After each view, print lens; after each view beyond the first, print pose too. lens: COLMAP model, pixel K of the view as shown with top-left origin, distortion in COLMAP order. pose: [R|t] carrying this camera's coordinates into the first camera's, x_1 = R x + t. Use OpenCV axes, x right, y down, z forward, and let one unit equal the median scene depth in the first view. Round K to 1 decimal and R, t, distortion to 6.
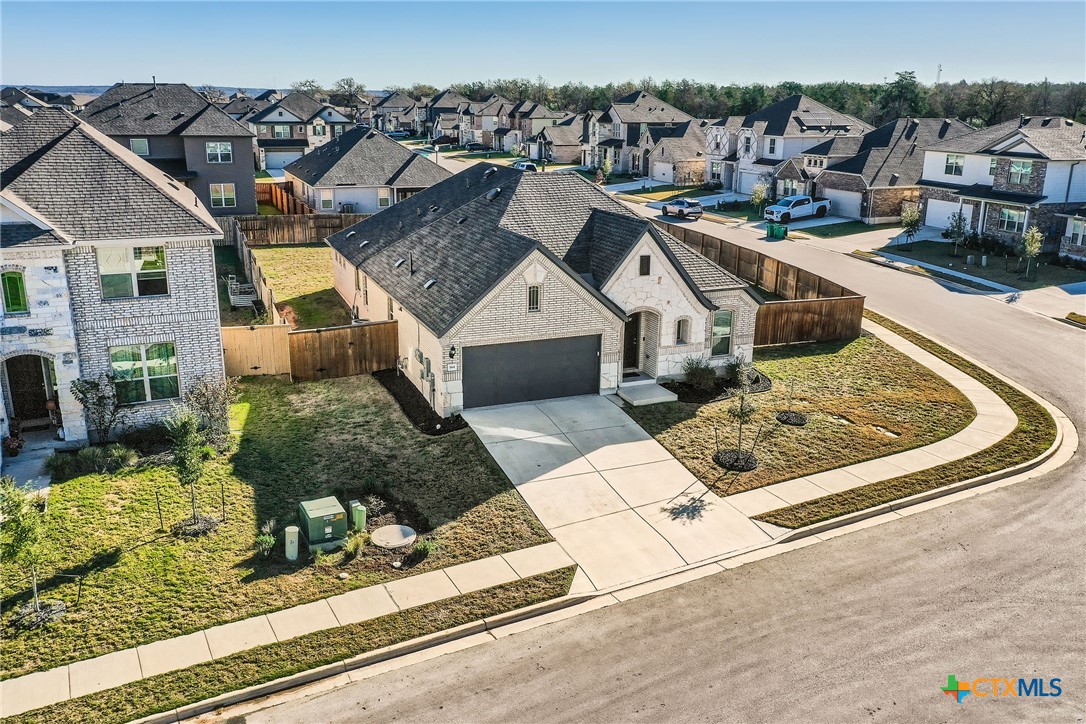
lens RADIAL K [[885.4, 0, 543.0], [0, 885.4, 362.0], [0, 0, 1]] dist [0.008450, 0.009923]
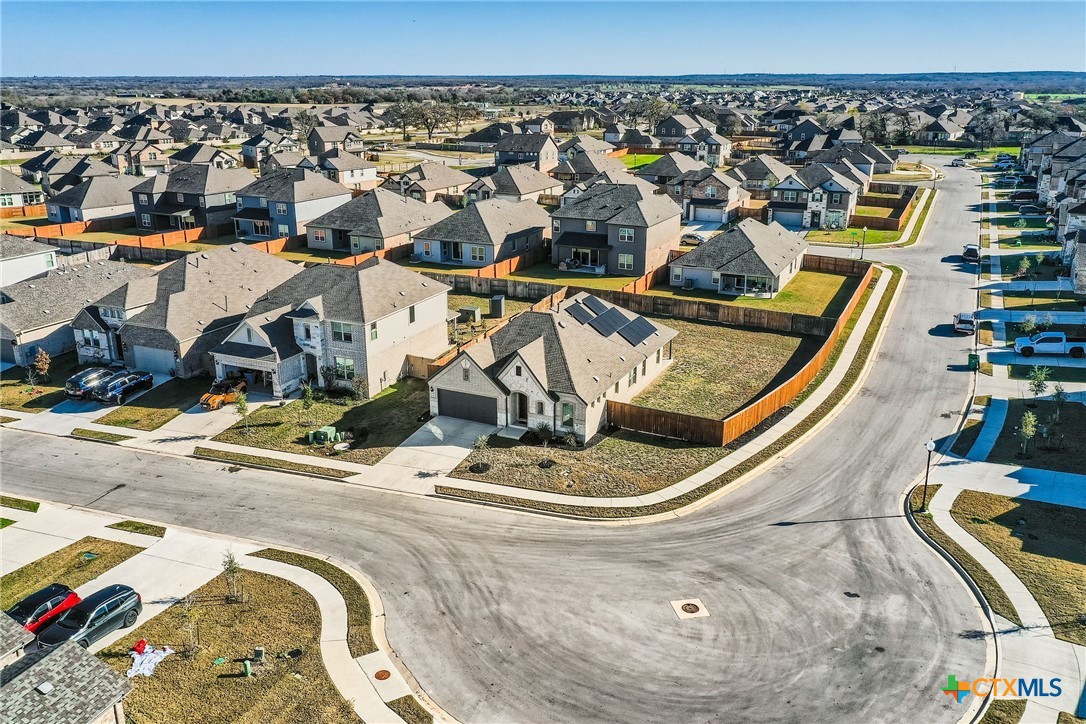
lens RADIAL K [[885.4, 0, 543.0], [0, 885.4, 362.0], [0, 0, 1]] dist [0.008450, 0.009923]
pose [[0.668138, 0.216723, -0.711775, 1.592372], [-0.205974, 0.973127, 0.102954, -0.349715], [0.714960, 0.077819, 0.694822, -0.365803]]
